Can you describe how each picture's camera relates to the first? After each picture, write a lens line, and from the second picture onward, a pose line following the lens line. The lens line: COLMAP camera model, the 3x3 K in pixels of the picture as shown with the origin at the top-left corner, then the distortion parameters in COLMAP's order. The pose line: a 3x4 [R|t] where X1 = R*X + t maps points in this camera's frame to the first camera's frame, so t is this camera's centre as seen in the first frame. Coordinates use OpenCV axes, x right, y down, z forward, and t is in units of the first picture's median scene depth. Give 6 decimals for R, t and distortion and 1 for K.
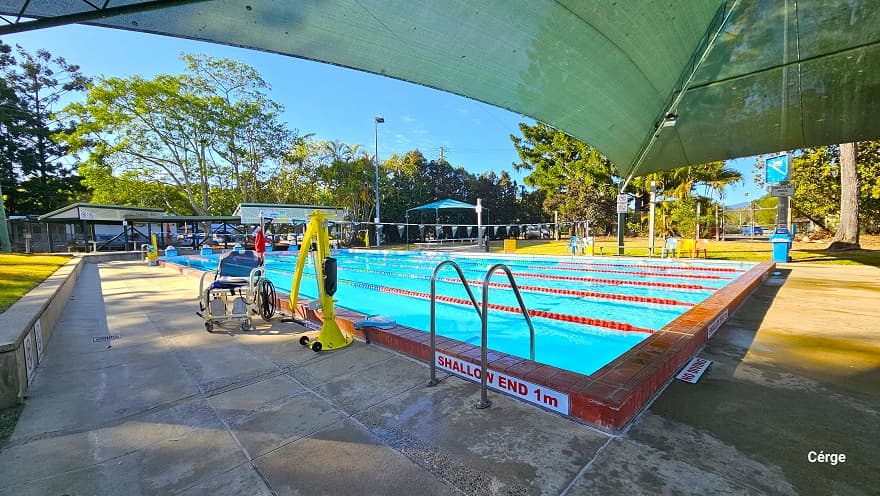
lens RADIAL K [[357.5, 0, 439.8], [0, 357.5, 246.0], [0, 0, 1]] dist [-0.001603, 0.000243]
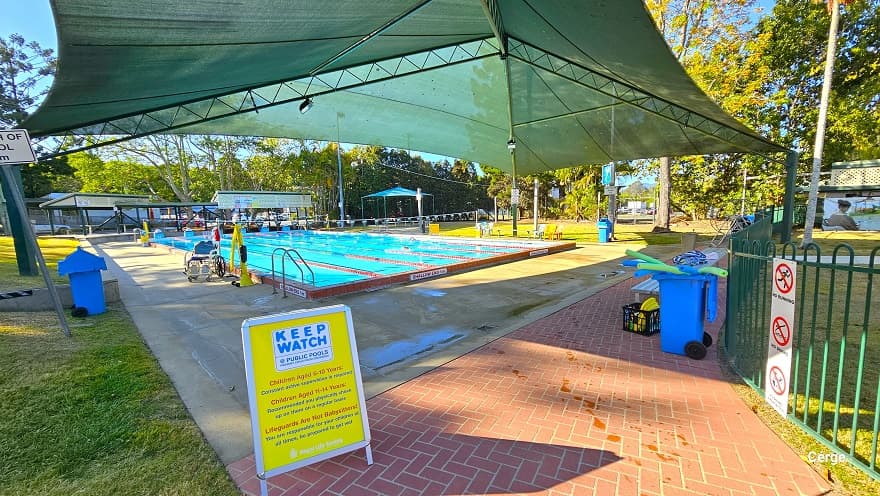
lens RADIAL K [[357.5, 0, 440.1], [0, 357.5, 246.9], [0, 0, 1]] dist [-0.001603, 0.000243]
pose [[0.999503, -0.005964, 0.030959, 0.110519], [0.003864, 0.997715, 0.067452, -0.013650], [-0.031291, -0.067299, 0.997242, -0.163746]]
